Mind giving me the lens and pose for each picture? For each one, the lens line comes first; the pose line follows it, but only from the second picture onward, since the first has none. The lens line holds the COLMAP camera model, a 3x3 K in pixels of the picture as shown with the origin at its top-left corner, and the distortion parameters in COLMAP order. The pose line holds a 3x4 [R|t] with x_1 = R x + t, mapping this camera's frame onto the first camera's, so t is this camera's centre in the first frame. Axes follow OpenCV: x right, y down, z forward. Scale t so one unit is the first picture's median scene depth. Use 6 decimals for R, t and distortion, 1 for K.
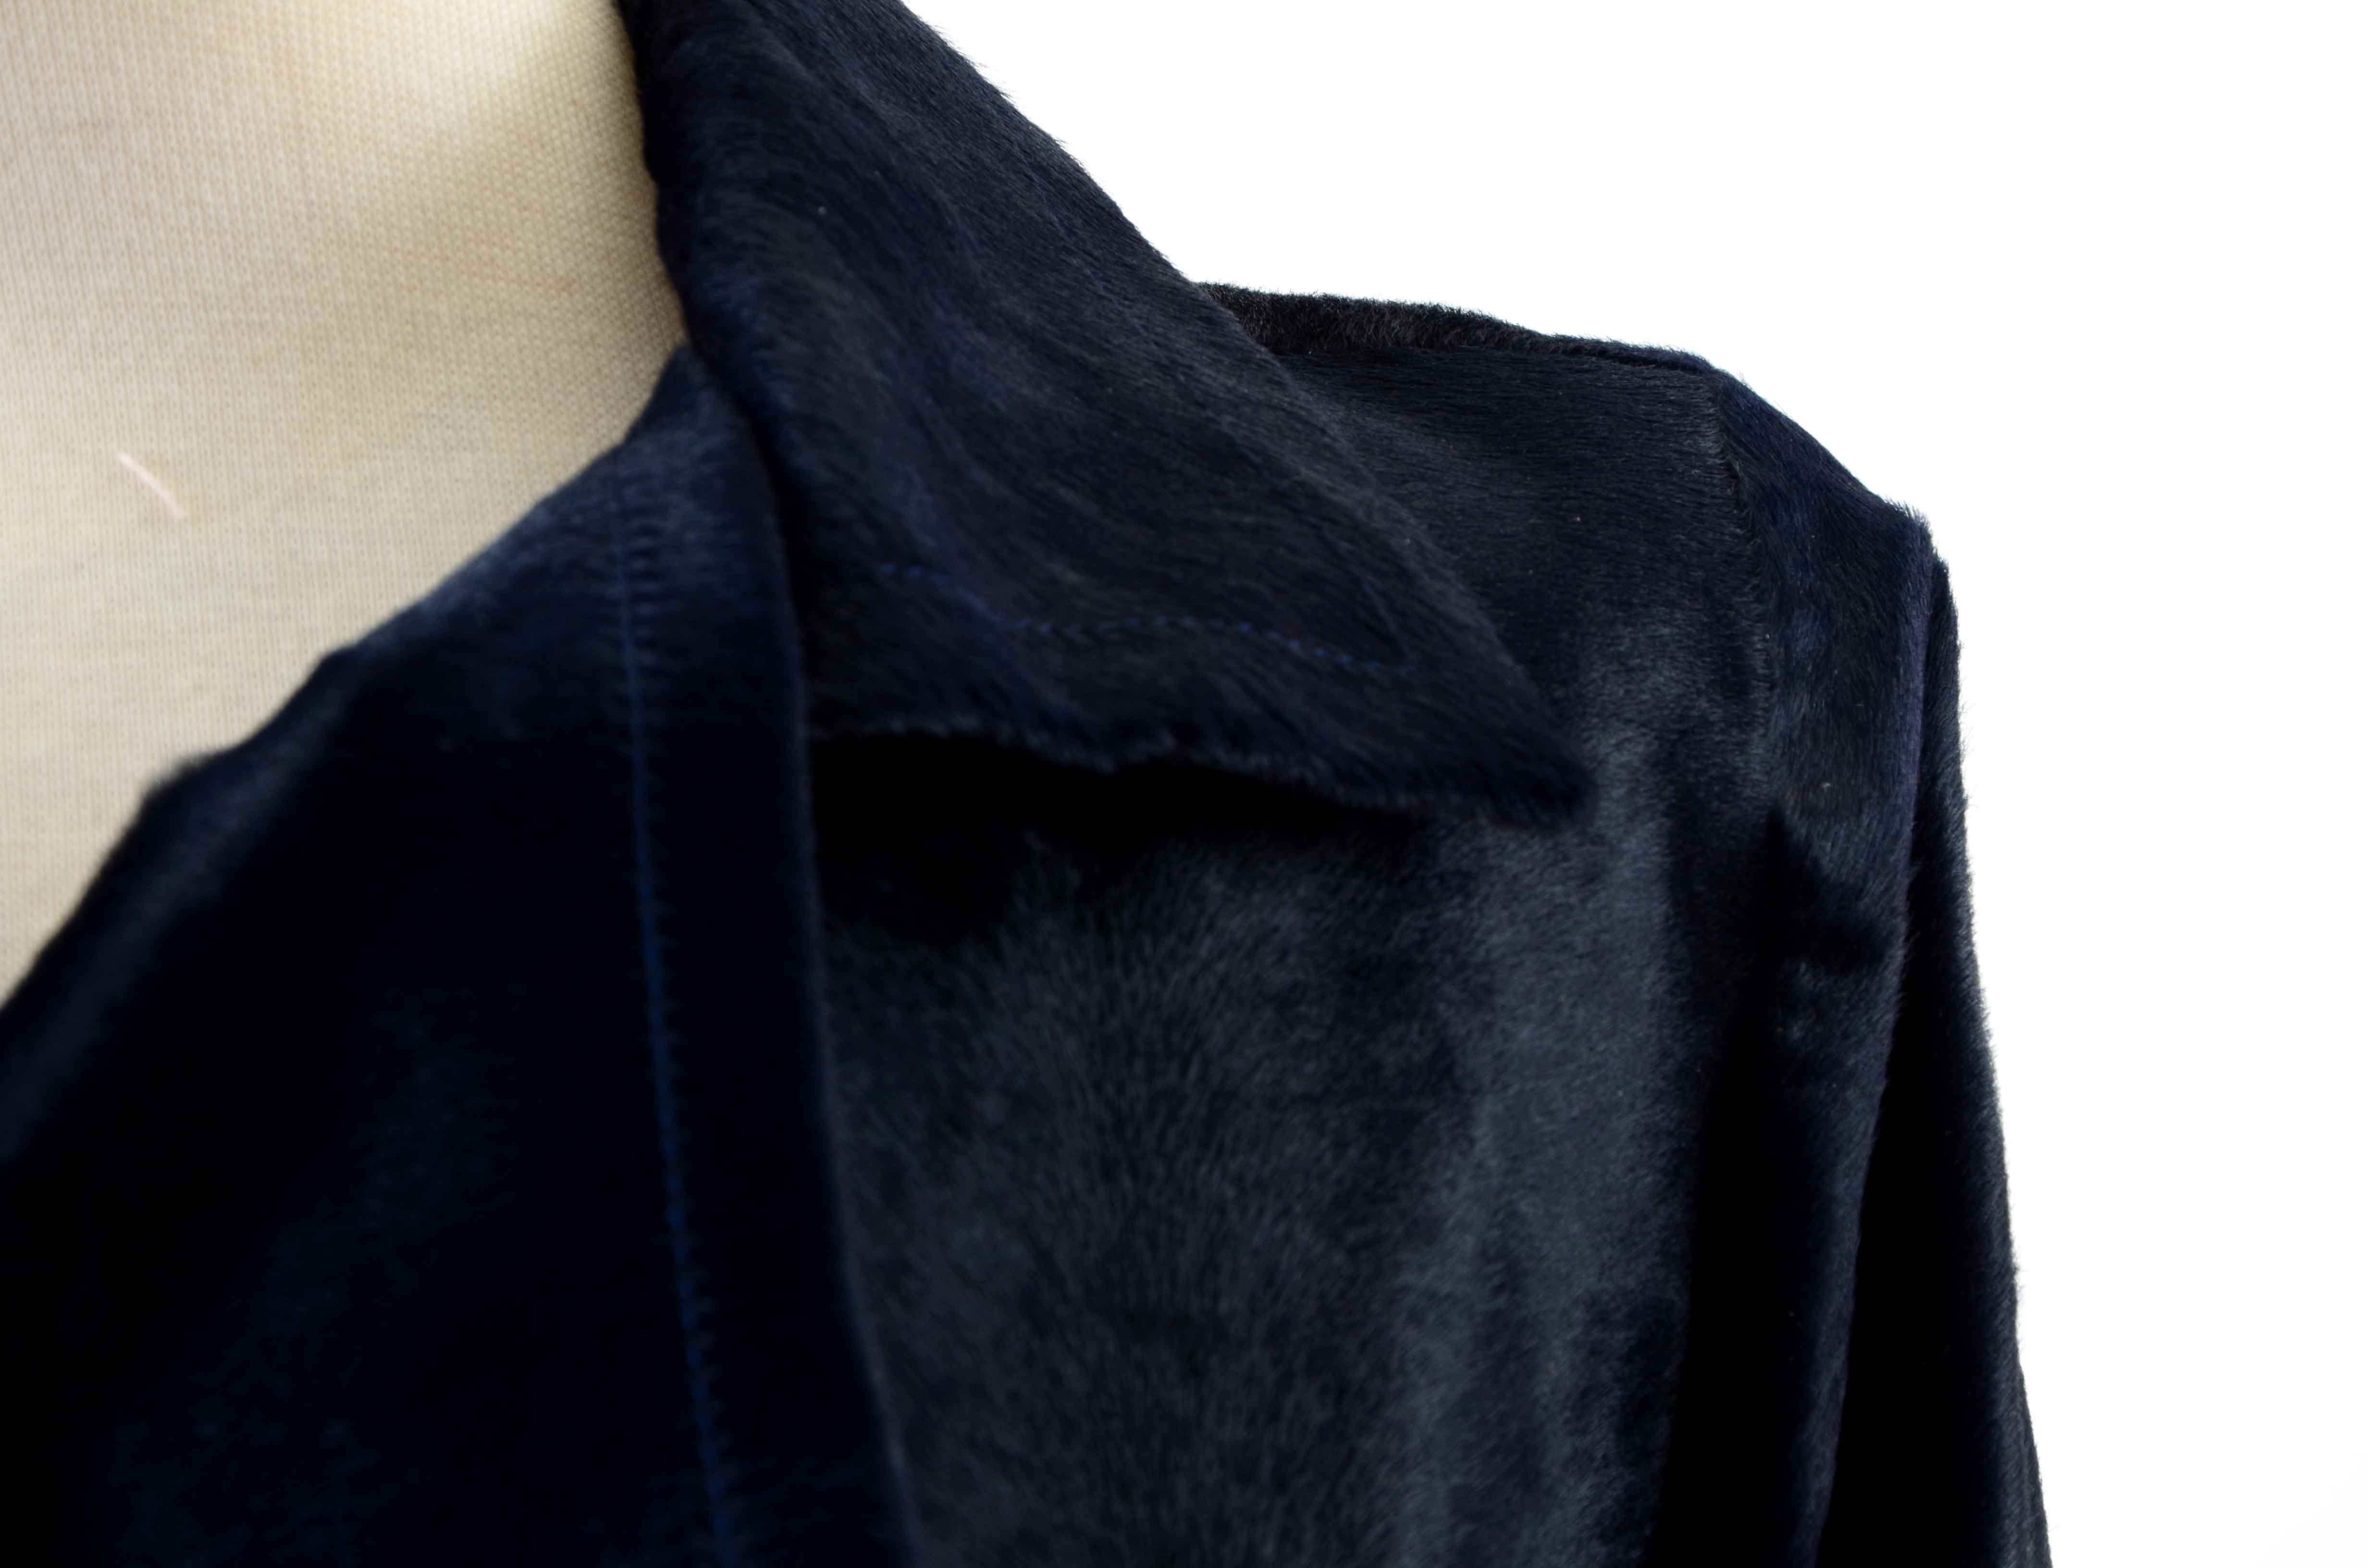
lens RADIAL K [[7558.4, 0, 1184.0], [0, 7558.4, 784.0], [0, 0, 1]] dist [0.746318, 0.100671]
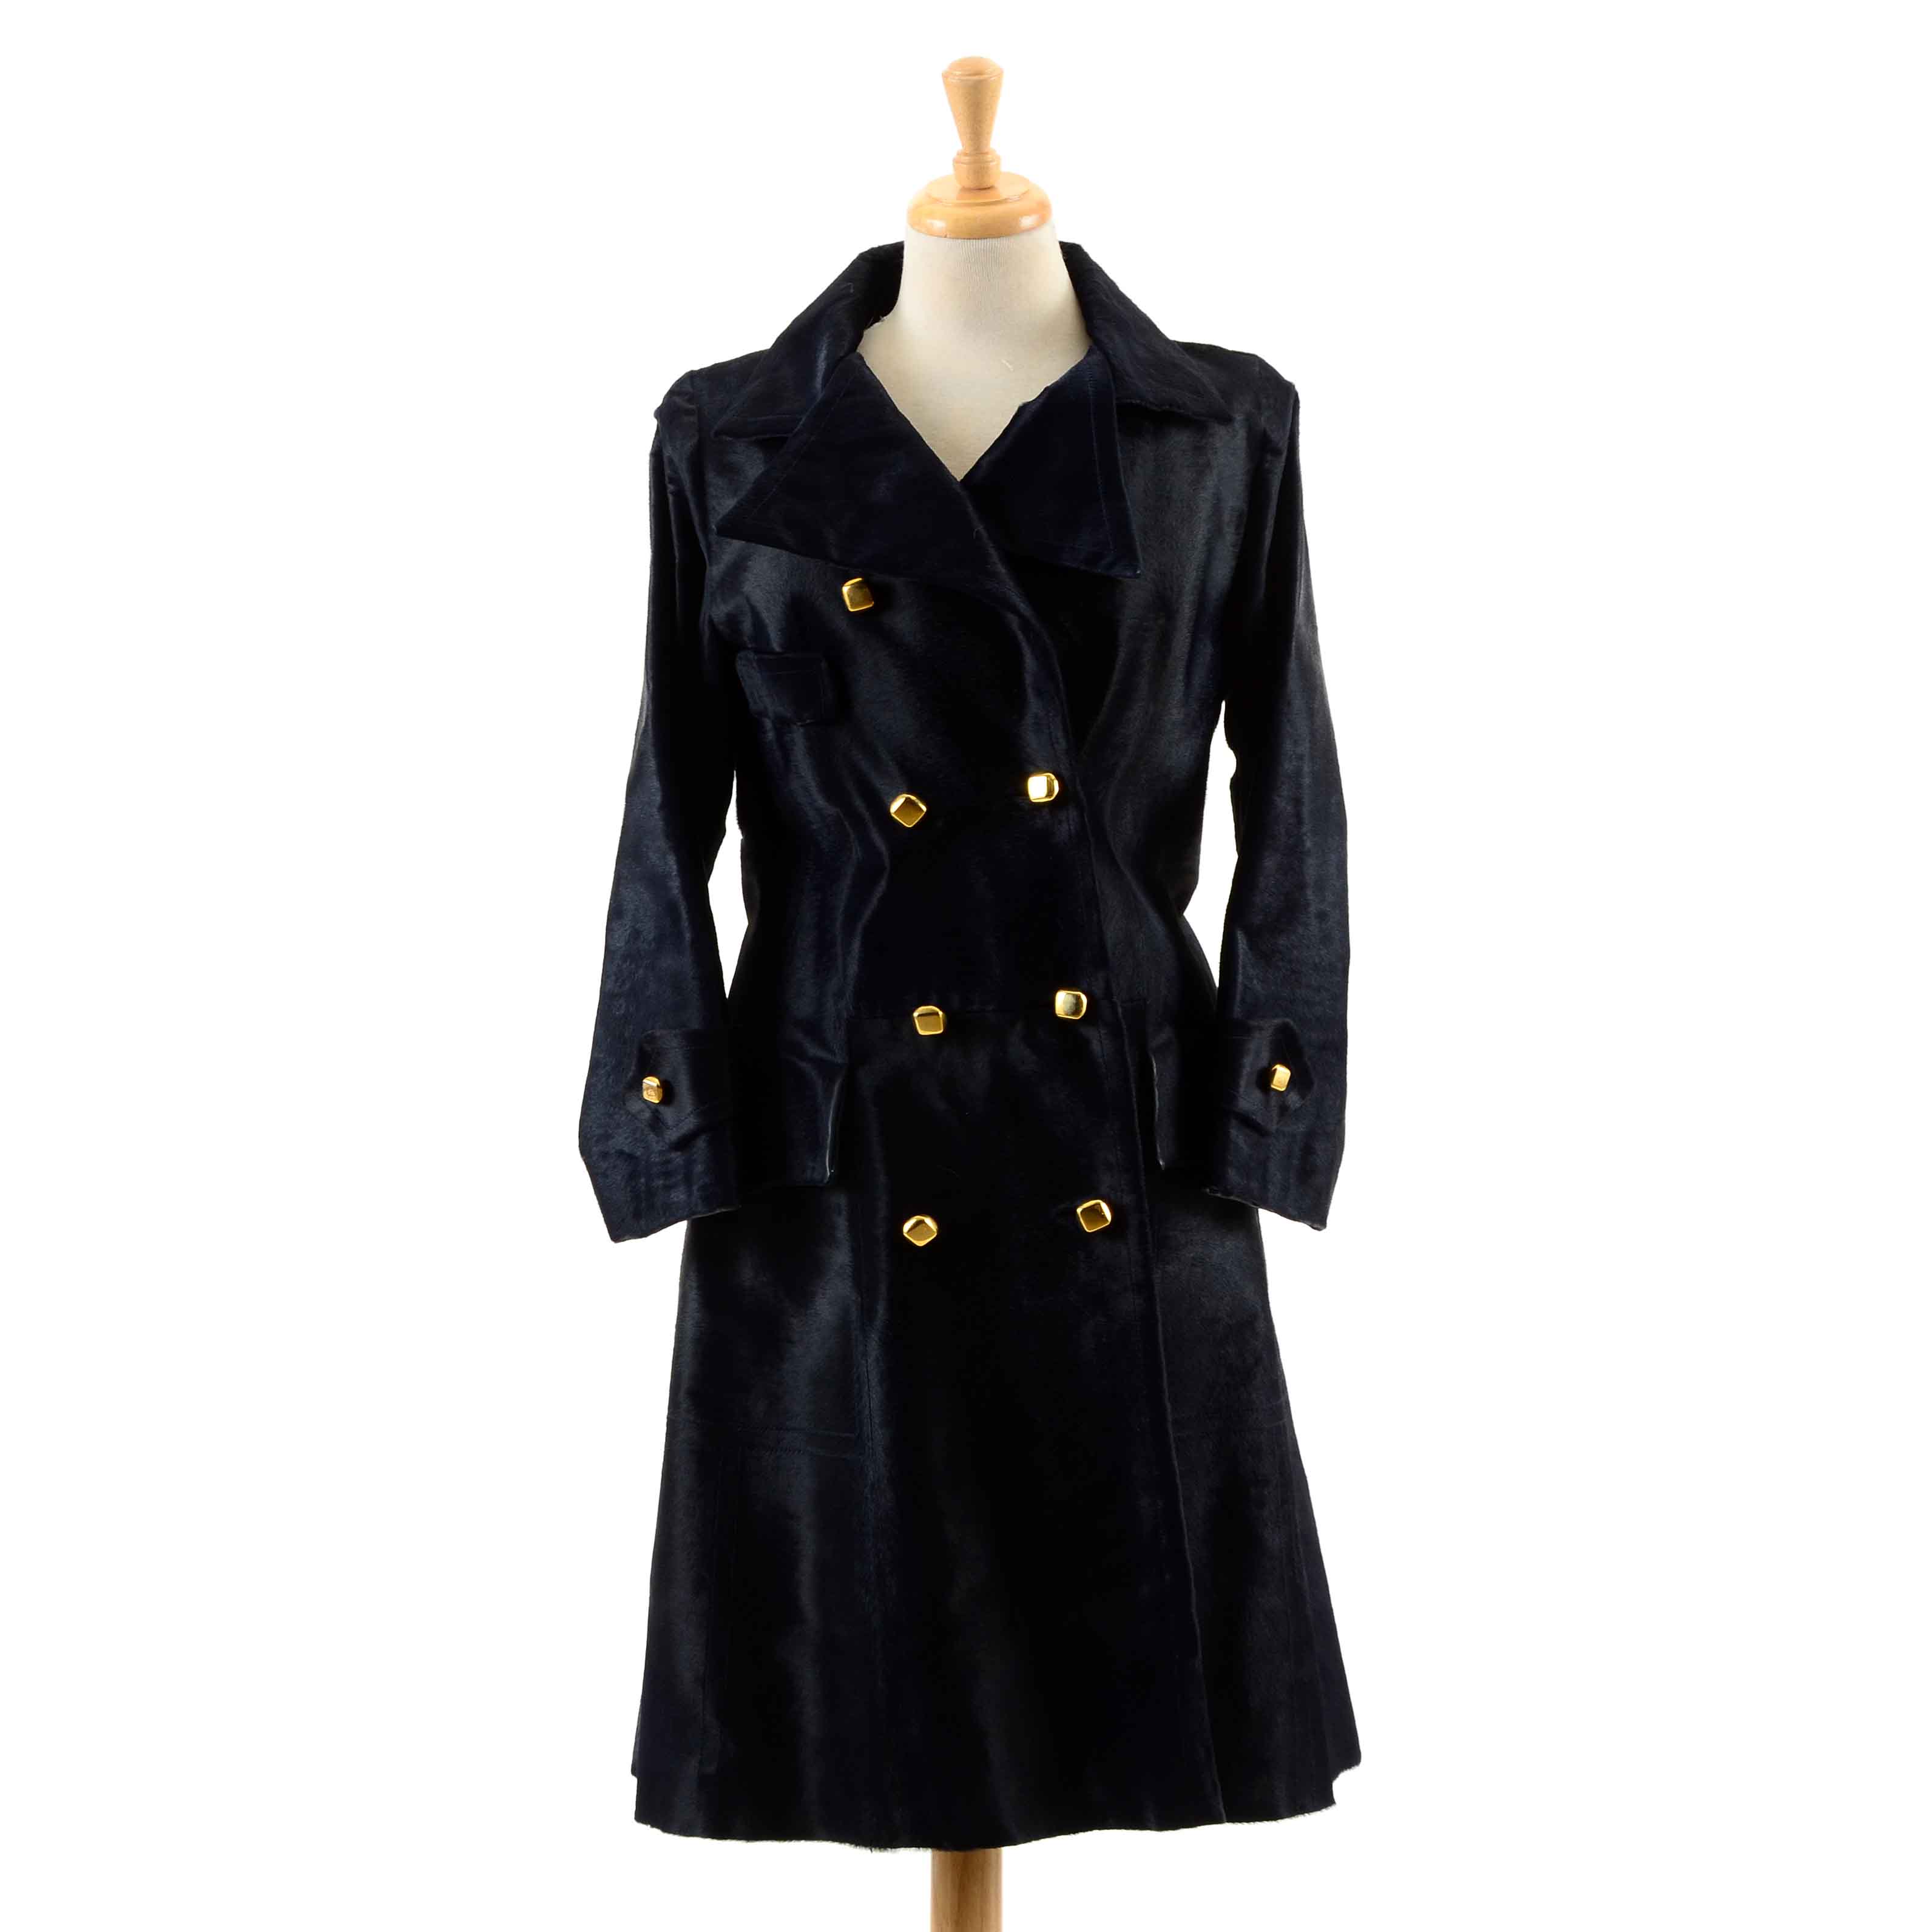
lens RADIAL K [[6758.2, 0, 966.0], [0, 6758.2, 966.0], [0, 0, 1]] dist [0.445214, 0.679452]
pose [[0.999587, 0.028692, 0.001435, -0.163459], [-0.028703, 0.999553, 0.008380, 0.413701], [-0.001194, -0.008418, 0.999964, -4.636534]]
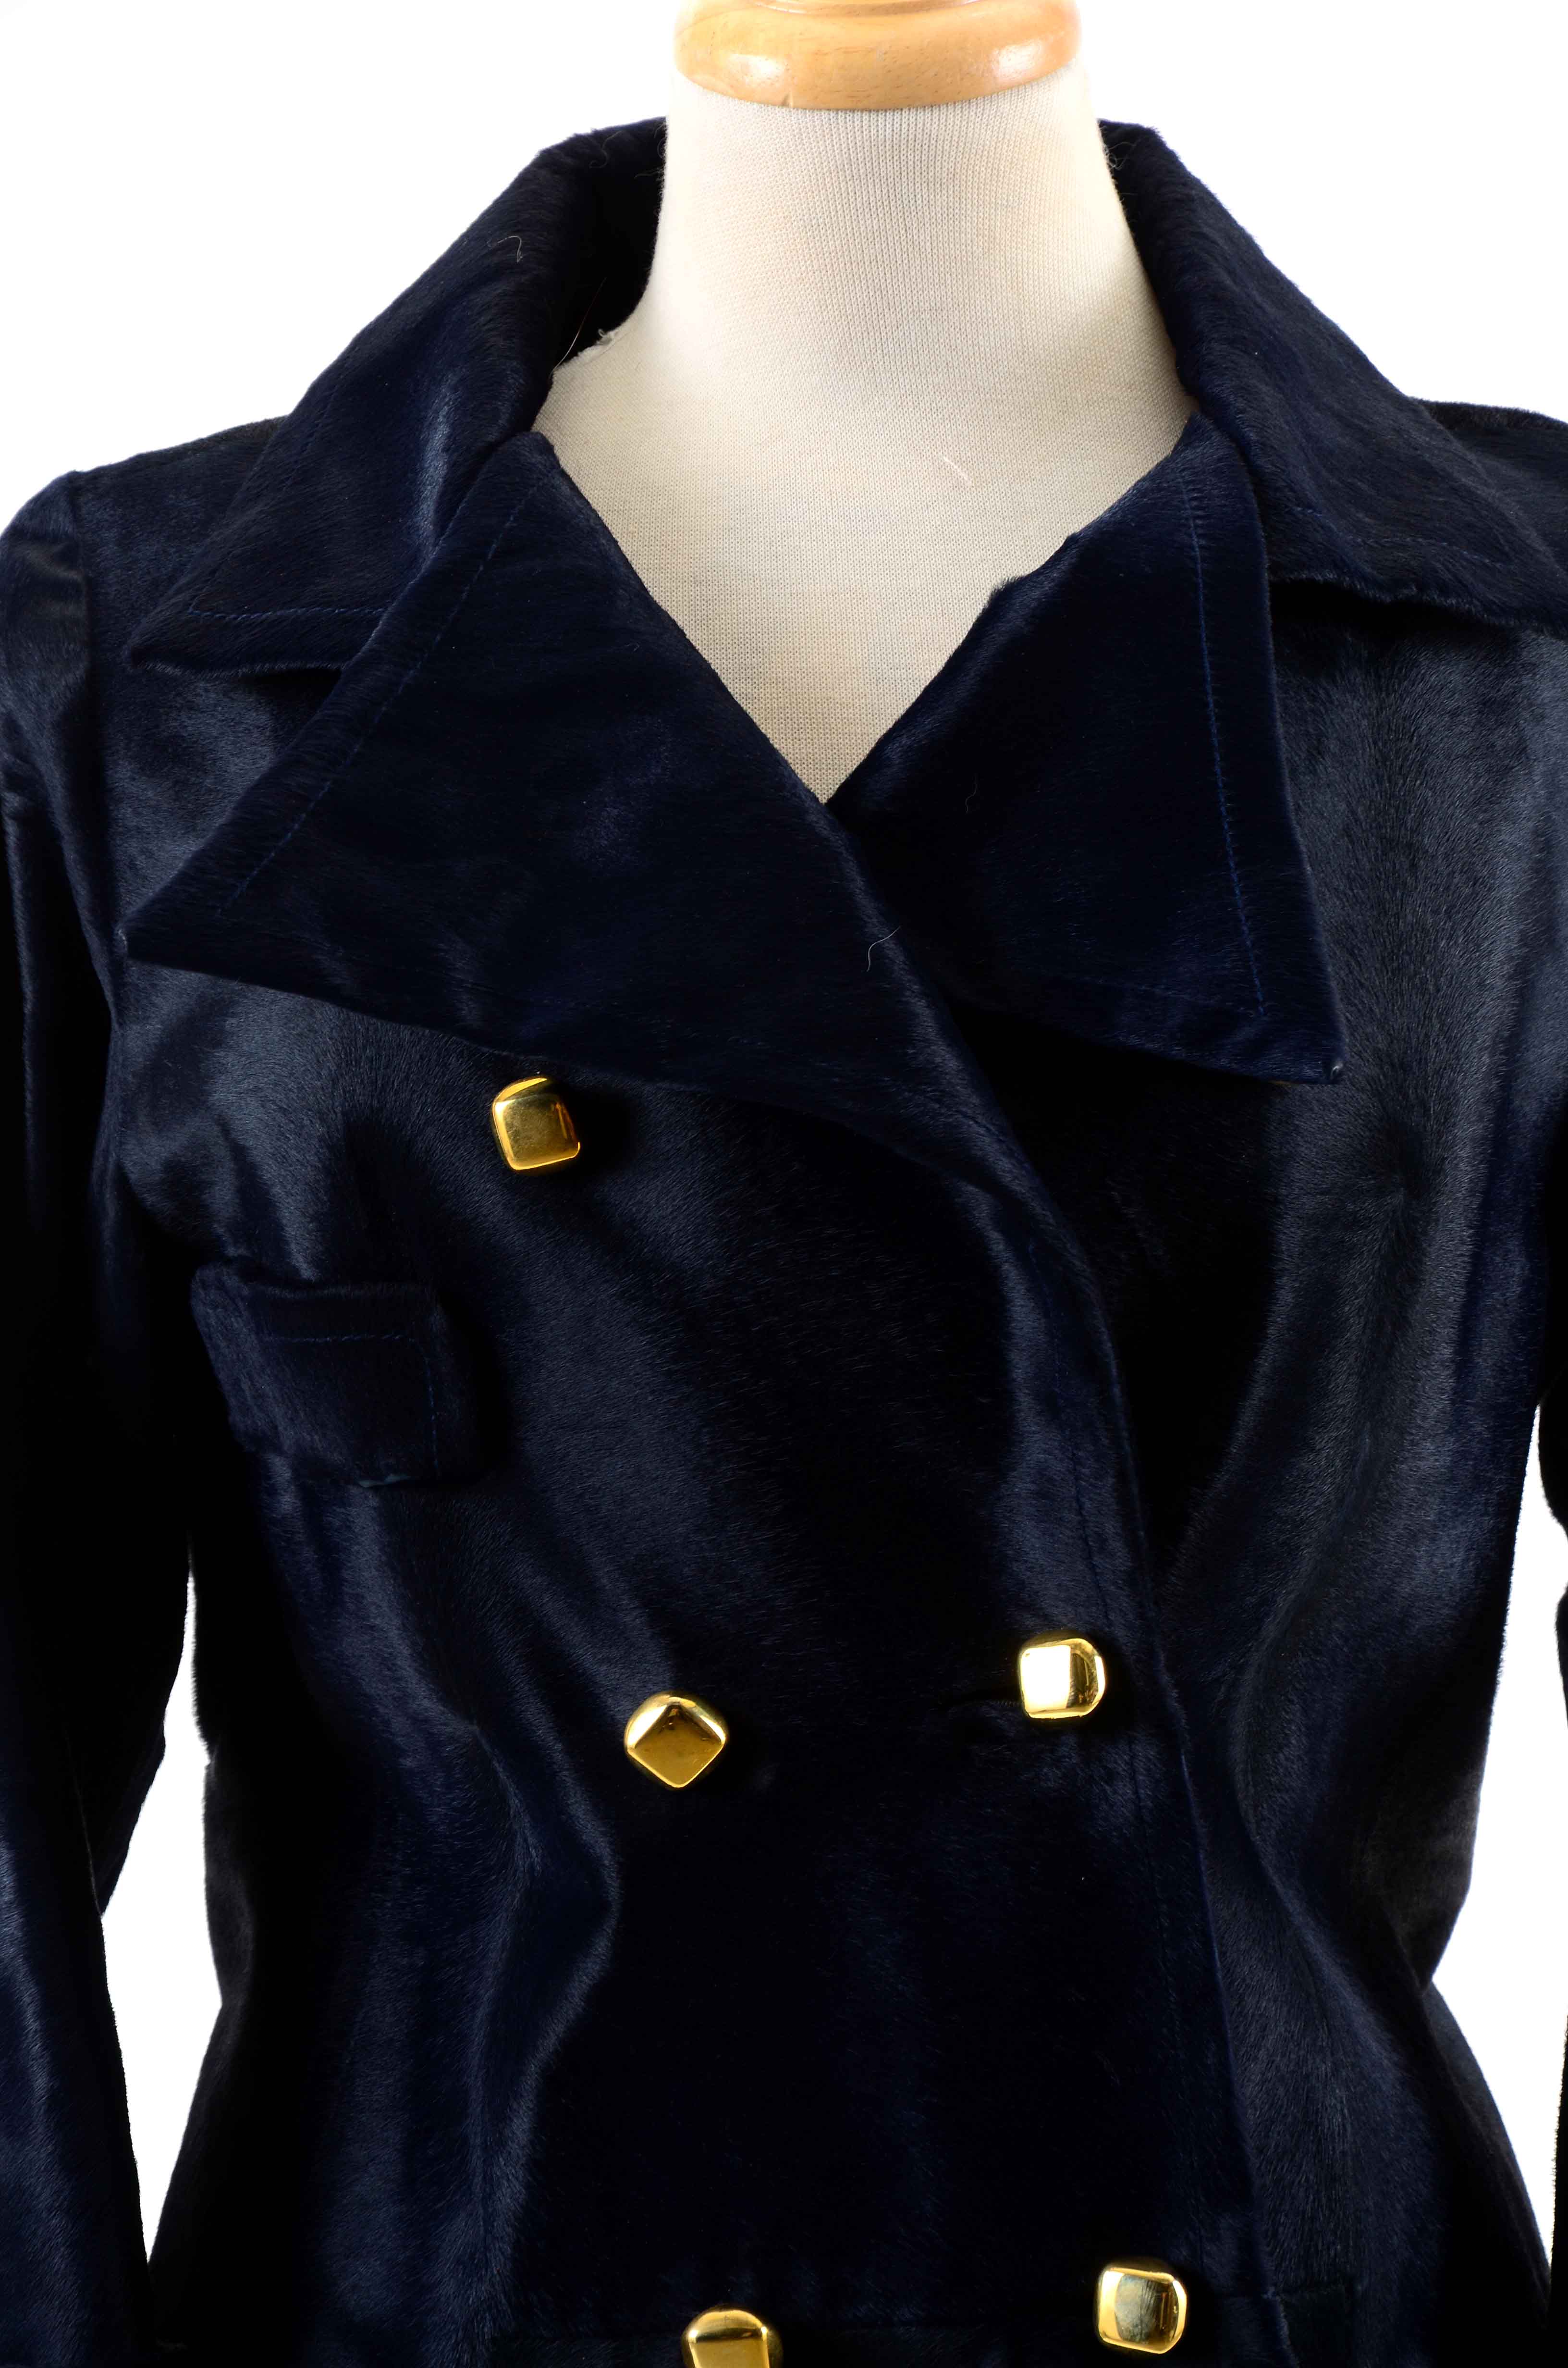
lens RADIAL K [[10341.0, 0, 837.0], [0, 10341.0, 1188.2], [0, 0, 1]] dist [1.552735, -0.367831]
pose [[0.999363, 0.032780, 0.014130, -0.207525], [-0.032743, 0.999460, -0.002842, 0.183127], [-0.014216, 0.002378, 0.999896, -2.079947]]
